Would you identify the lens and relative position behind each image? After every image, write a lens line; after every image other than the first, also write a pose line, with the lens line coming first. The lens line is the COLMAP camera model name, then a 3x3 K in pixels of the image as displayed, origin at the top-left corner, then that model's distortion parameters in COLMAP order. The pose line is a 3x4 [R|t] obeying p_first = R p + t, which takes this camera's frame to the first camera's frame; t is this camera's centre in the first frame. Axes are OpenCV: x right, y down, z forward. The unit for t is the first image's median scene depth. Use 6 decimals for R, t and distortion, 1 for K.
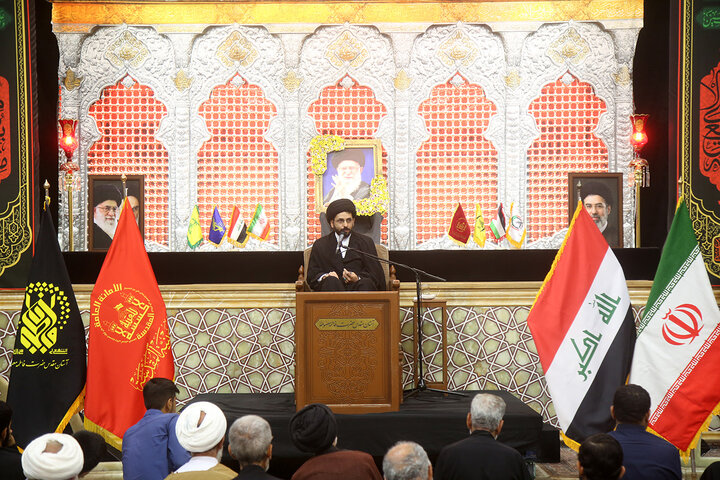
lens RADIAL K [[1350.8, 0, 358.3], [0, 1350.8, 245.0], [0, 0, 1]] dist [0.354061, 0.000000]
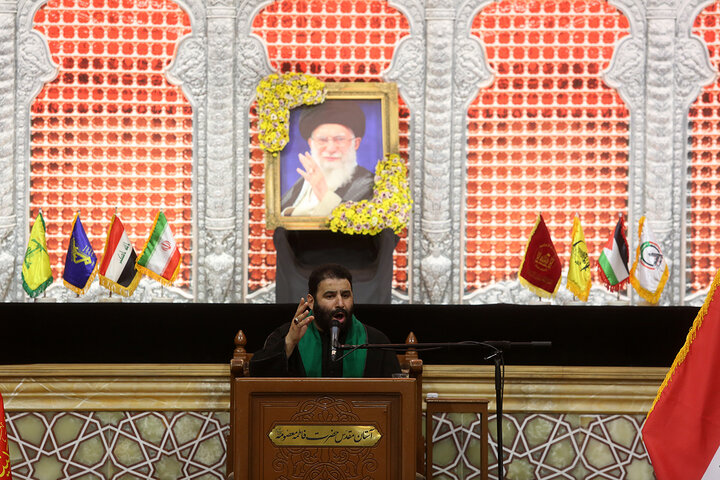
lens RADIAL K [[4016.7, 0, 355.9], [0, 4016.7, 235.1], [0, 0, 1]] dist [1.834122, 0.000000]
pose [[0.999912, 0.013107, -0.001876, 0.004982], [-0.013128, 0.999850, -0.011284, -0.004308], [0.001728, 0.011308, 0.999935, -0.501021]]
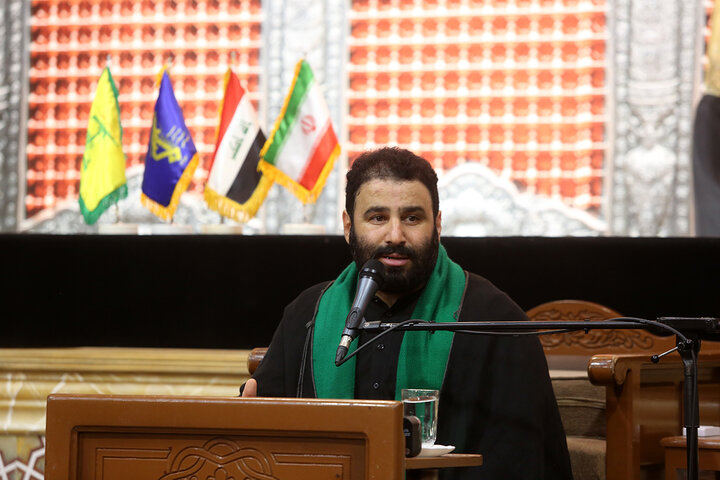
lens RADIAL K [[3777.0, 0, 366.0], [0, 3777.0, 236.9], [0, 0, 1]] dist [1.114619, 0.000000]
pose [[0.887612, 0.011488, -0.460449, 0.256676], [-0.009654, 0.999933, 0.006338, 0.000166], [0.460491, -0.001180, 0.887663, 0.285053]]
